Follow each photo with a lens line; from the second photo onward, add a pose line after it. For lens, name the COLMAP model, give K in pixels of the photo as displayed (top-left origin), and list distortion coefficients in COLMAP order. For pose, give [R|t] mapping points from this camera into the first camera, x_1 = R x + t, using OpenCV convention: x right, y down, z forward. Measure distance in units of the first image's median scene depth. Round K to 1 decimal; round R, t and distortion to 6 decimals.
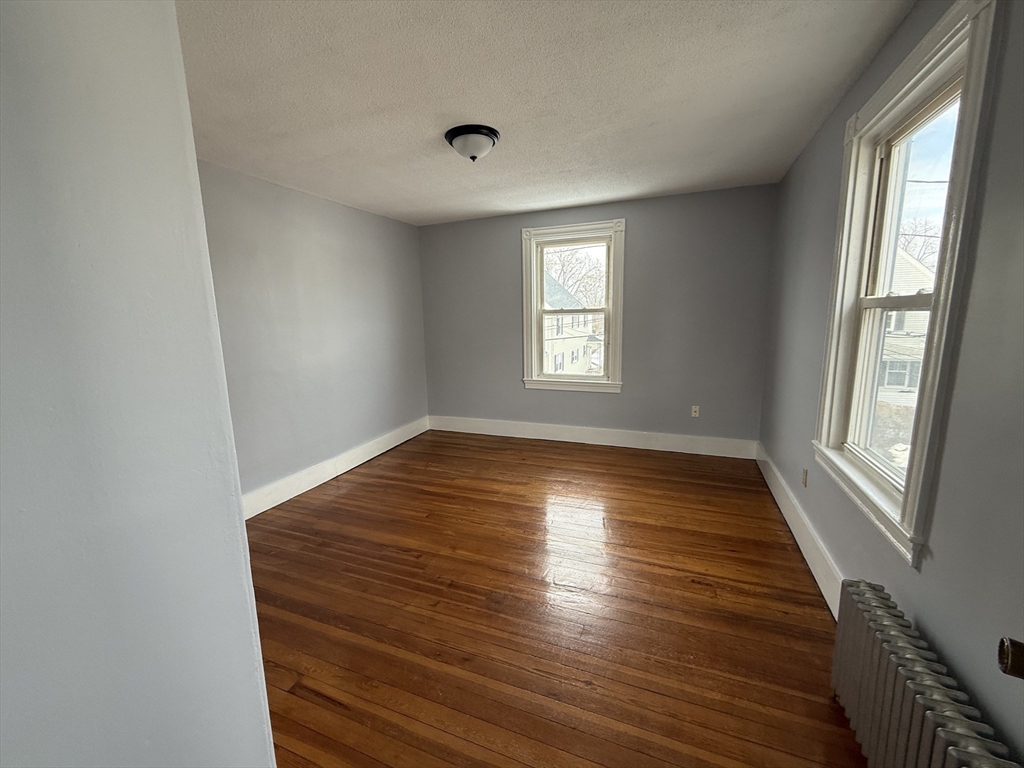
lens RADIAL K [[419.0, 0, 512.7], [0, 419.0, 388.7], [0, 0, 1]] dist [0.002444, -0.000423]
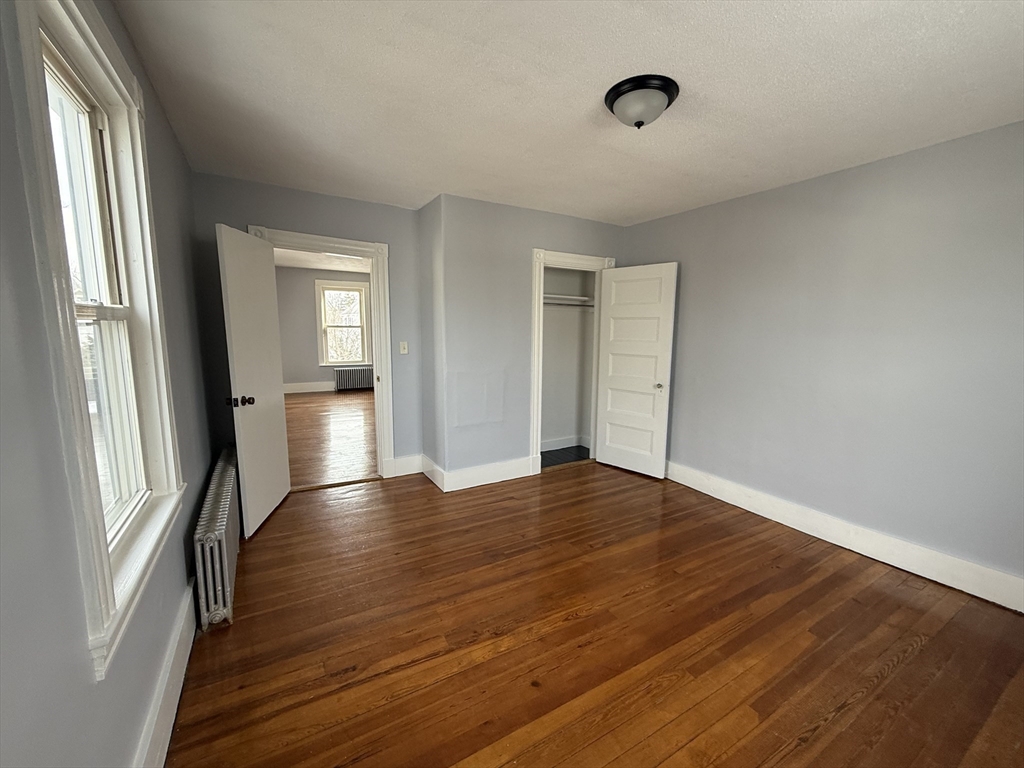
lens RADIAL K [[419.0, 0, 521.1], [0, 419.0, 385.4], [0, 0, 1]] dist [0.002444, -0.000423]
pose [[-0.608754, 0.120091, -0.784217, 0.550974], [-0.136661, 0.957829, 0.252760, -0.201378], [0.781500, 0.261040, -0.566670, 1.078448]]
